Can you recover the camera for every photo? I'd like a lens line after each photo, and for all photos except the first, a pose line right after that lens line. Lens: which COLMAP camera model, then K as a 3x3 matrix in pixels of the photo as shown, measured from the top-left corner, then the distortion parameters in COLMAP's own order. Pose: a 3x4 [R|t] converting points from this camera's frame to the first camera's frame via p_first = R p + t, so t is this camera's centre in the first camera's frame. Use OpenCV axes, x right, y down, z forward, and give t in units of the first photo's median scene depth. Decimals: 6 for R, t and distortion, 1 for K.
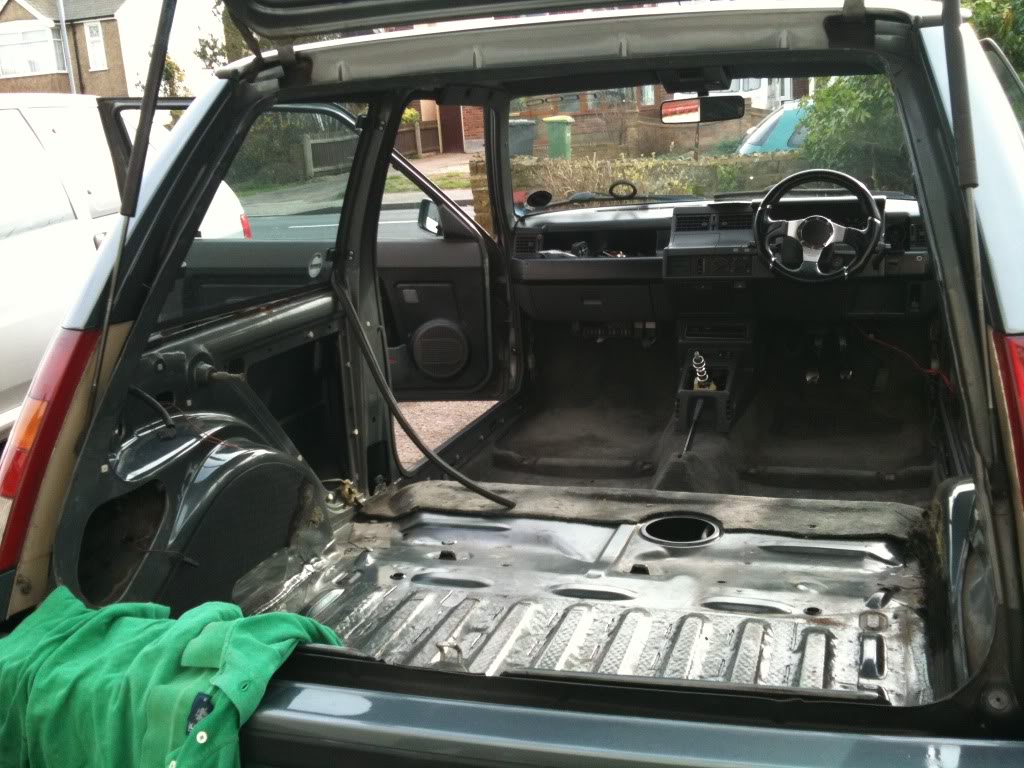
lens RADIAL K [[1082.3, 0, 516.2], [0, 1082.3, 413.0], [0, 0, 1]] dist [0.059839, -0.225896]
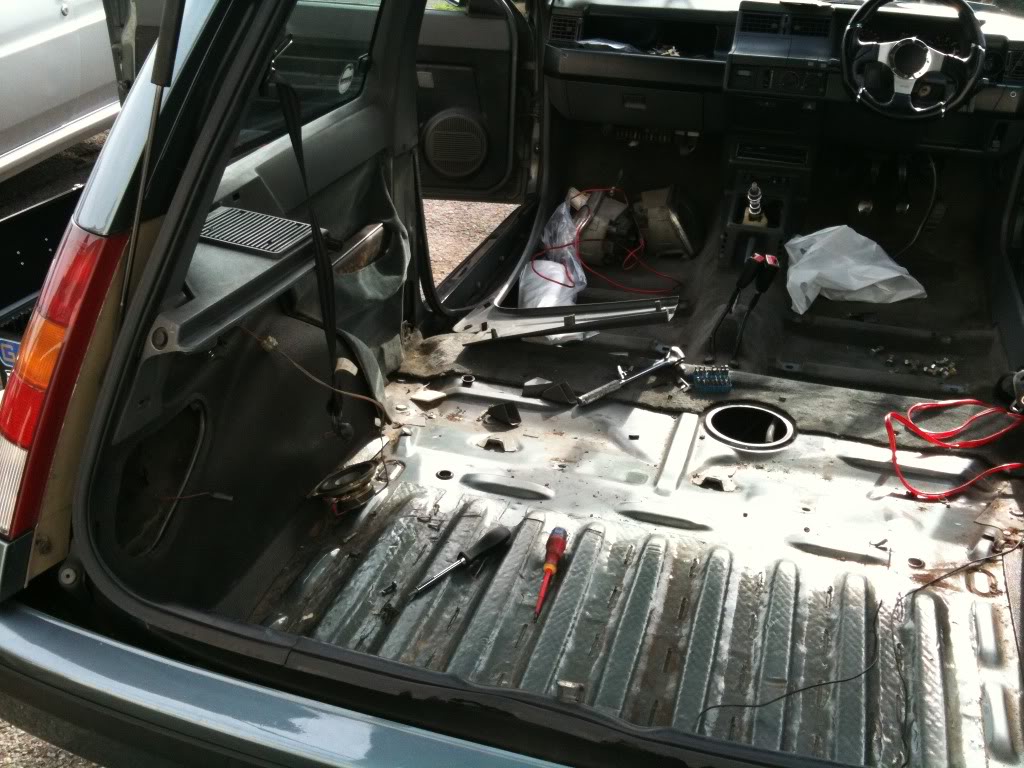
lens RADIAL K [[1082.3, 0, 516.2], [0, 1082.3, 413.0], [0, 0, 1]] dist [0.059839, -0.225896]
pose [[0.996425, 0.056444, 0.062867, -0.071558], [-0.070661, 0.964656, 0.253863, -0.084430], [-0.046316, -0.257397, 0.965195, 0.097250]]
